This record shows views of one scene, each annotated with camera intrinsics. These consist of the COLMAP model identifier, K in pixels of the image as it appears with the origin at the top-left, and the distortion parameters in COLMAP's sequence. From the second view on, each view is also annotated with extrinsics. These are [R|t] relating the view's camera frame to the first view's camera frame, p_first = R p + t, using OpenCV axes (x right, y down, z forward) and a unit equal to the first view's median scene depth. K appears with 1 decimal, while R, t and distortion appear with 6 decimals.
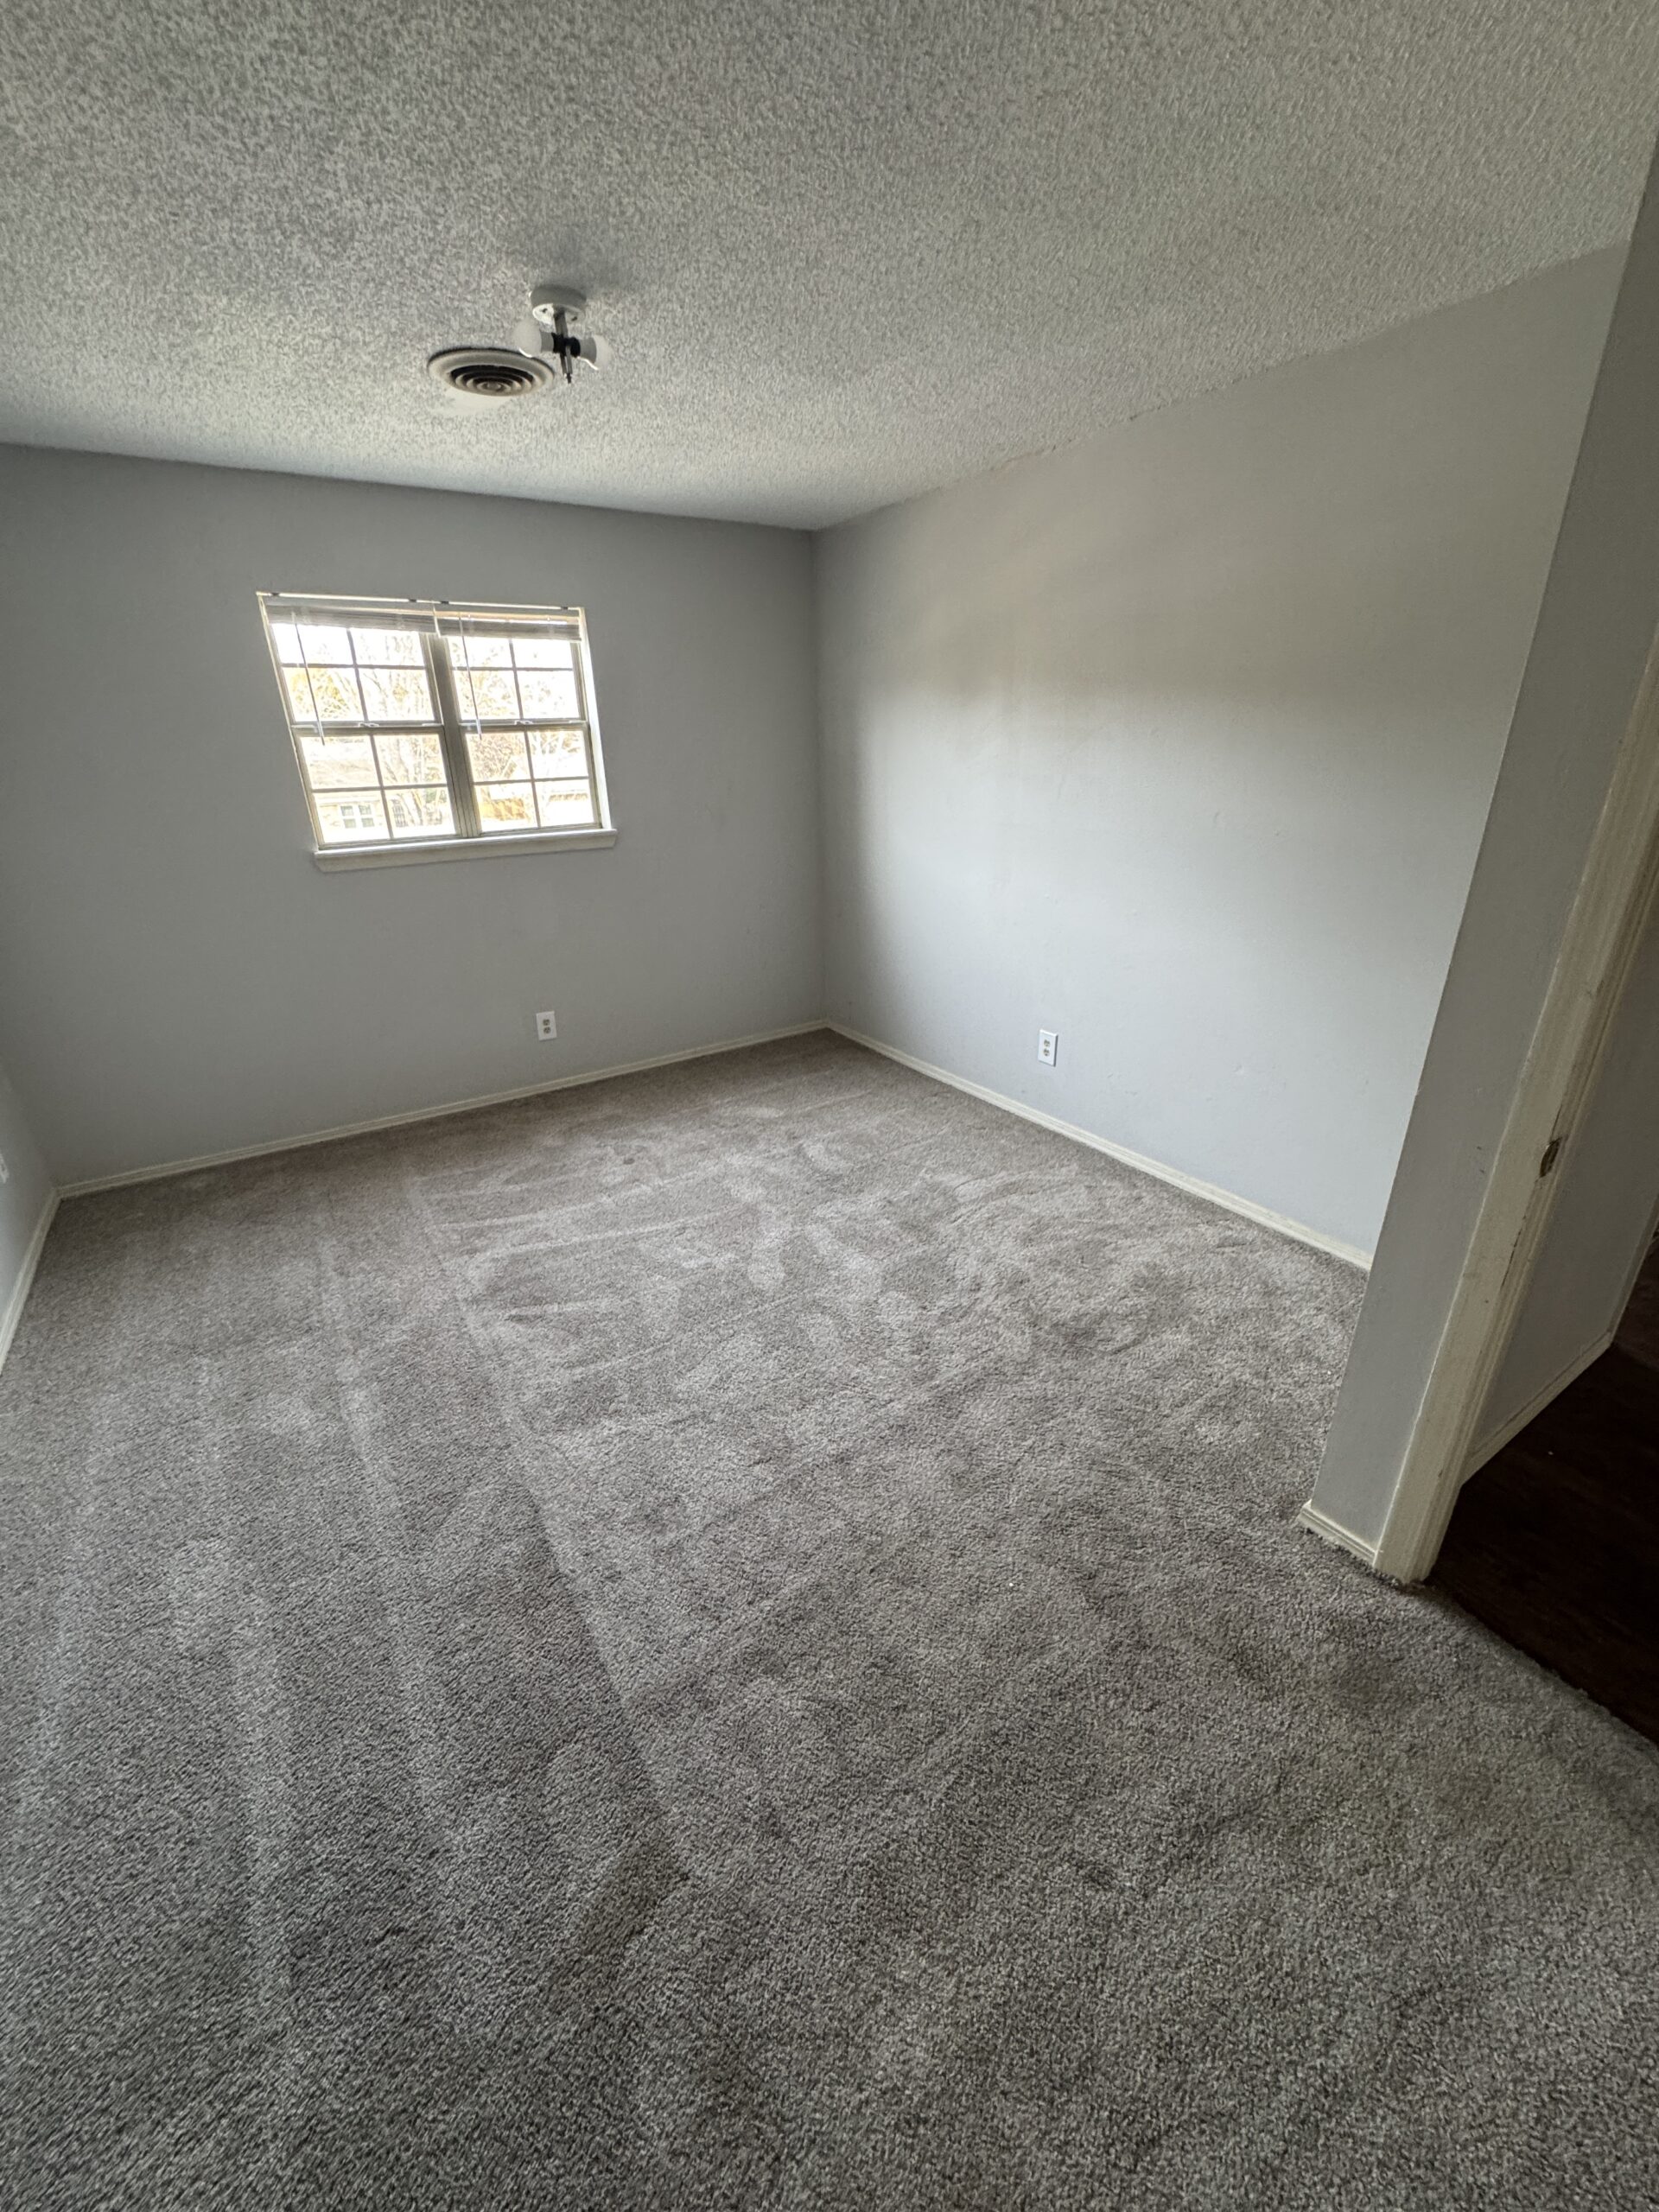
lens RADIAL K [[885.3, 0, 832.8], [0, 885.3, 1109.7], [0, 0, 1]] dist [-0.003388, 0.000731]
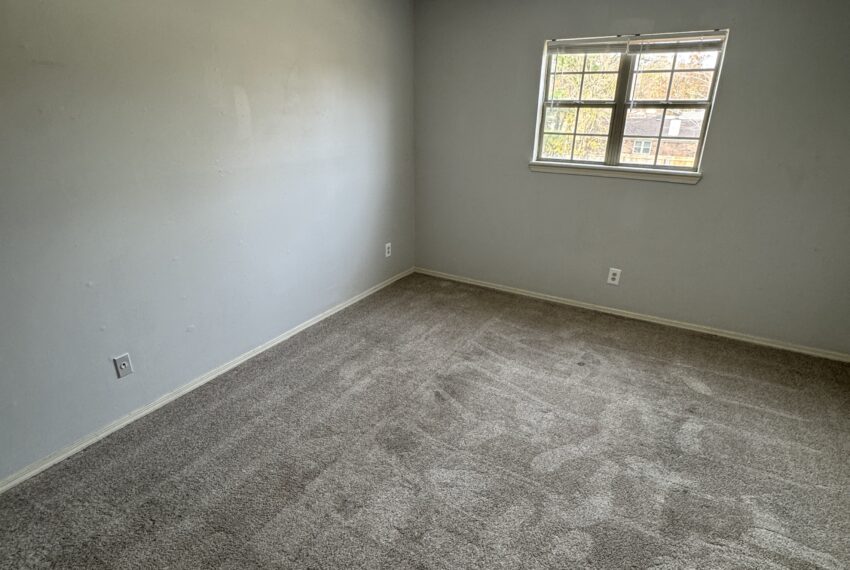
lens RADIAL K [[452.1, 0, 423.5], [0, 452.1, 286.0], [0, 0, 1]] dist [-0.001790, -0.001771]
pose [[0.440071, 0.352694, -0.825799, 0.306587], [-0.371335, 0.908797, 0.190256, -0.133951], [0.817586, 0.222922, 0.530903, 0.290641]]
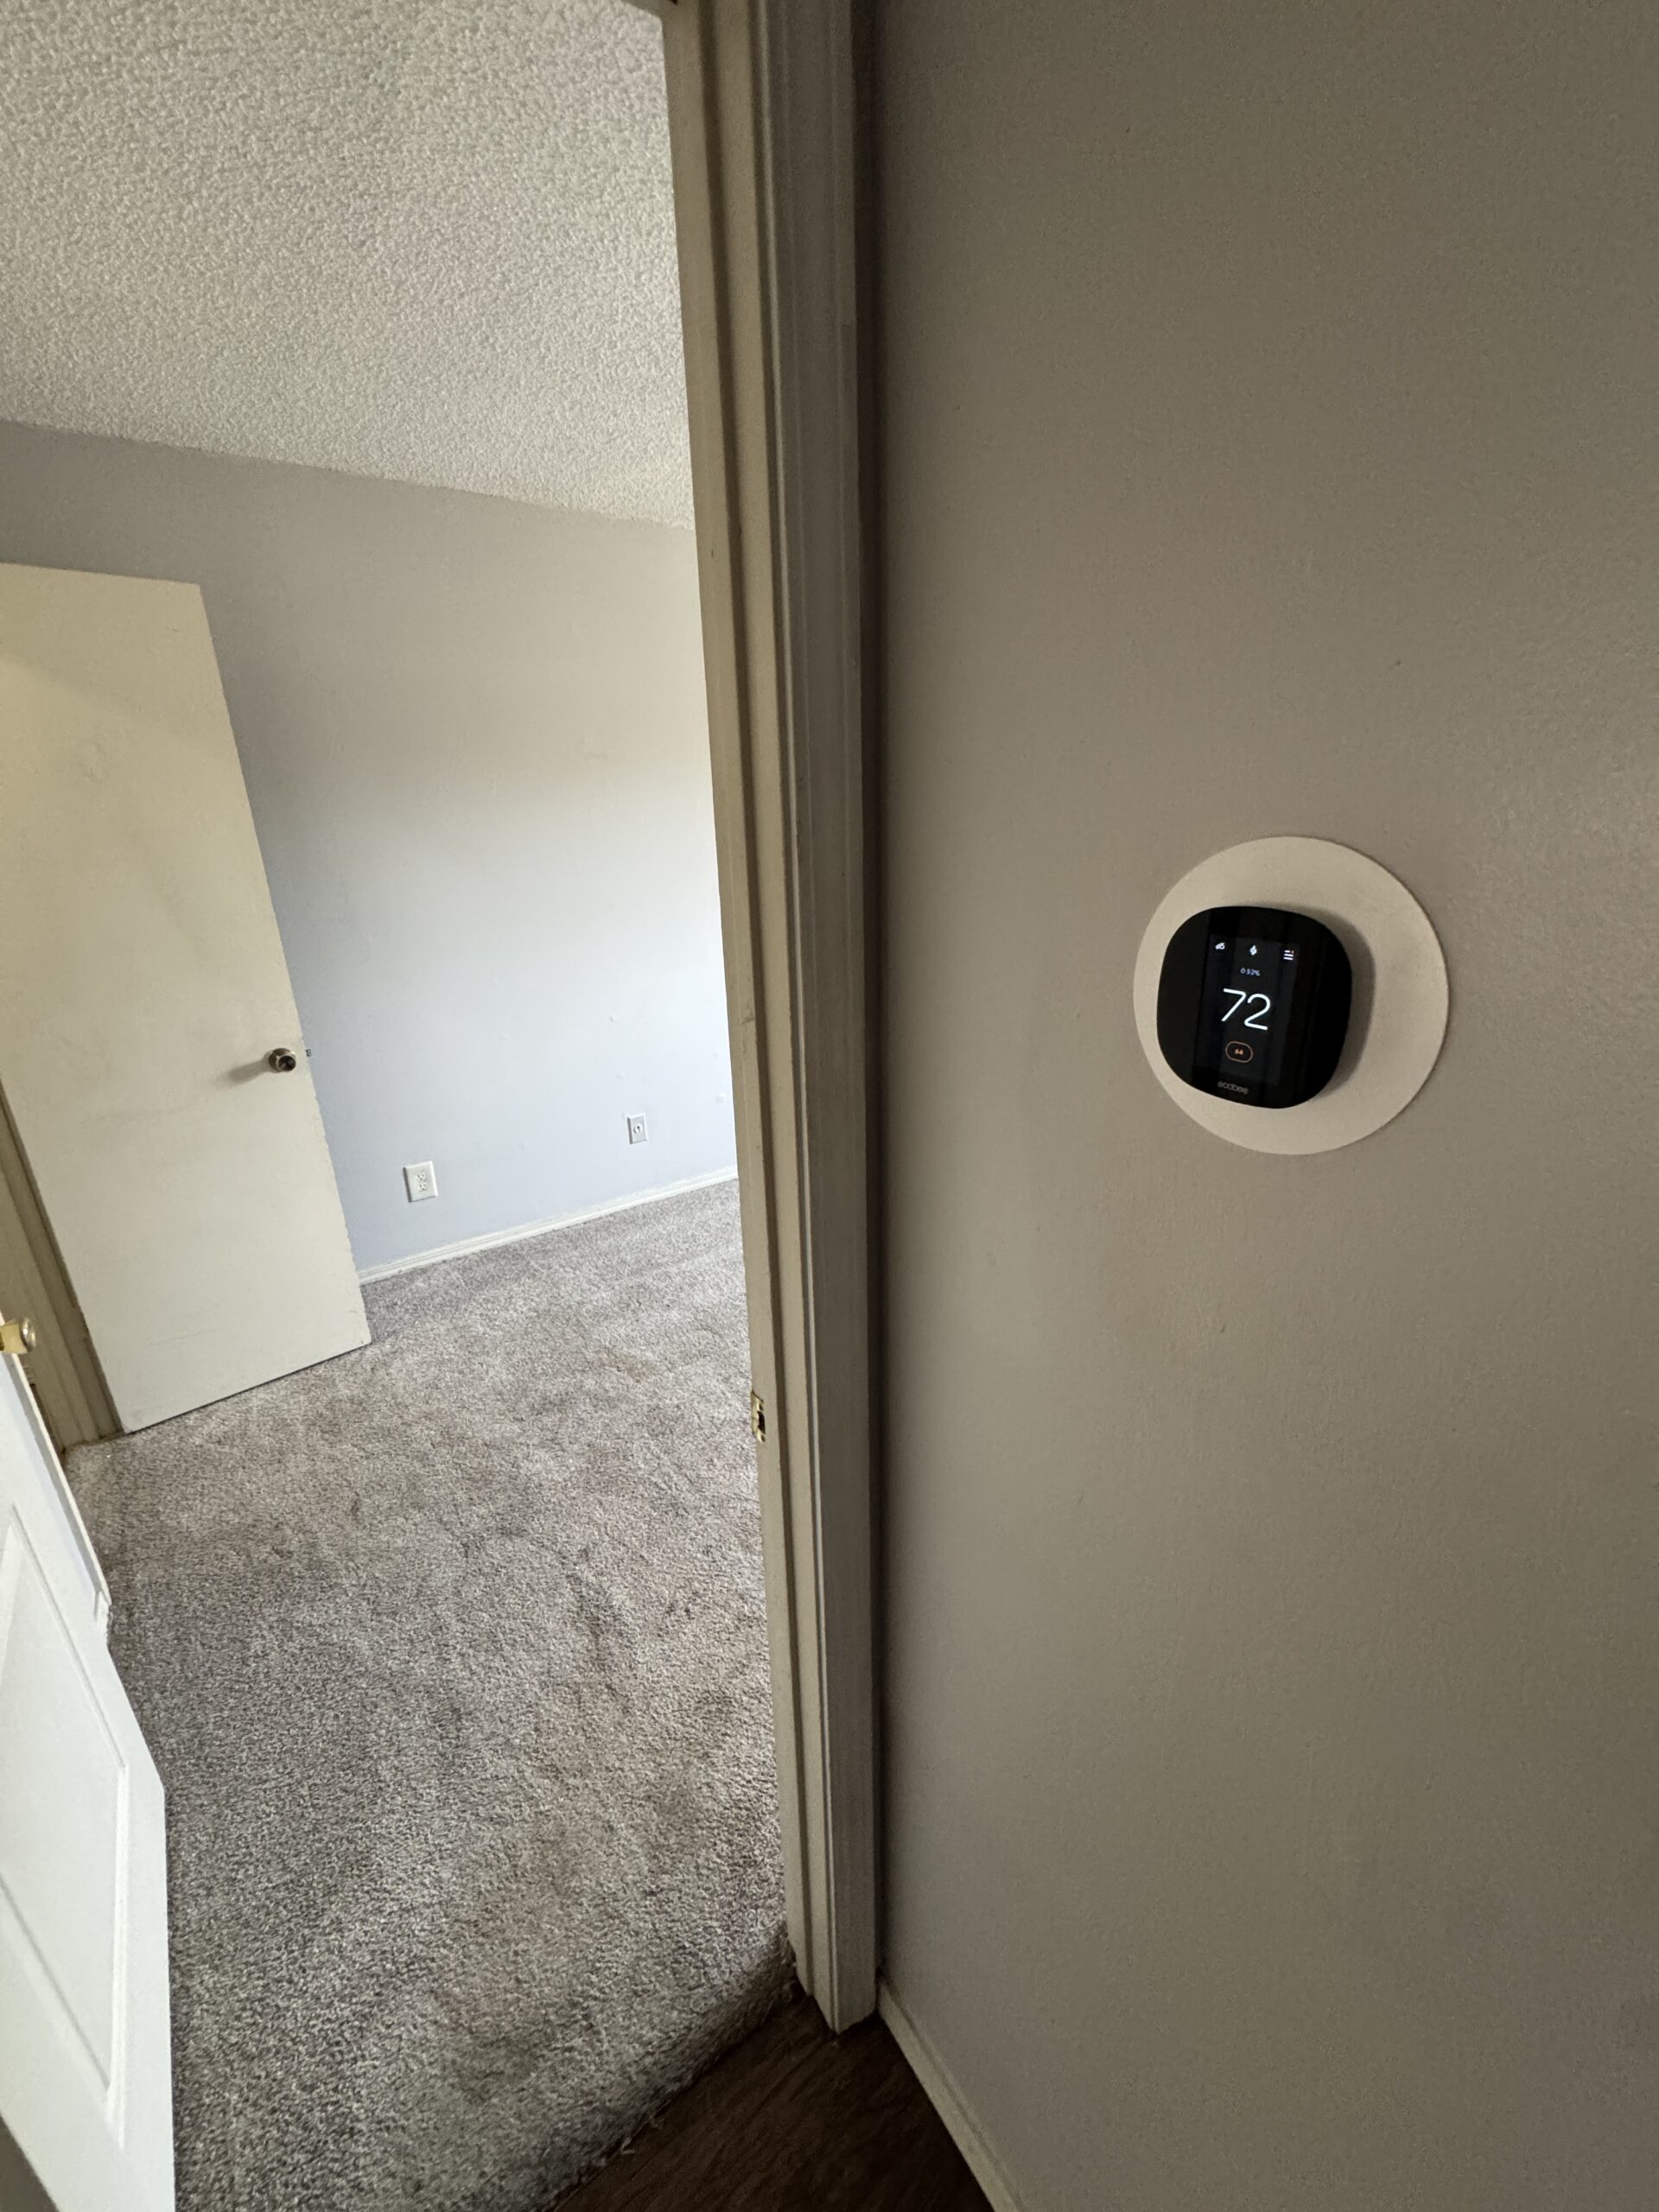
lens RADIAL K [[885.3, 0, 824.7], [0, 885.3, 1111.9], [0, 0, 1]] dist [-0.003388, 0.000731]
pose [[0.019042, 0.356890, -0.933952, 0.568755], [-0.368057, 0.871027, 0.325340, -0.168791], [0.929608, 0.337553, 0.147942, 0.353372]]
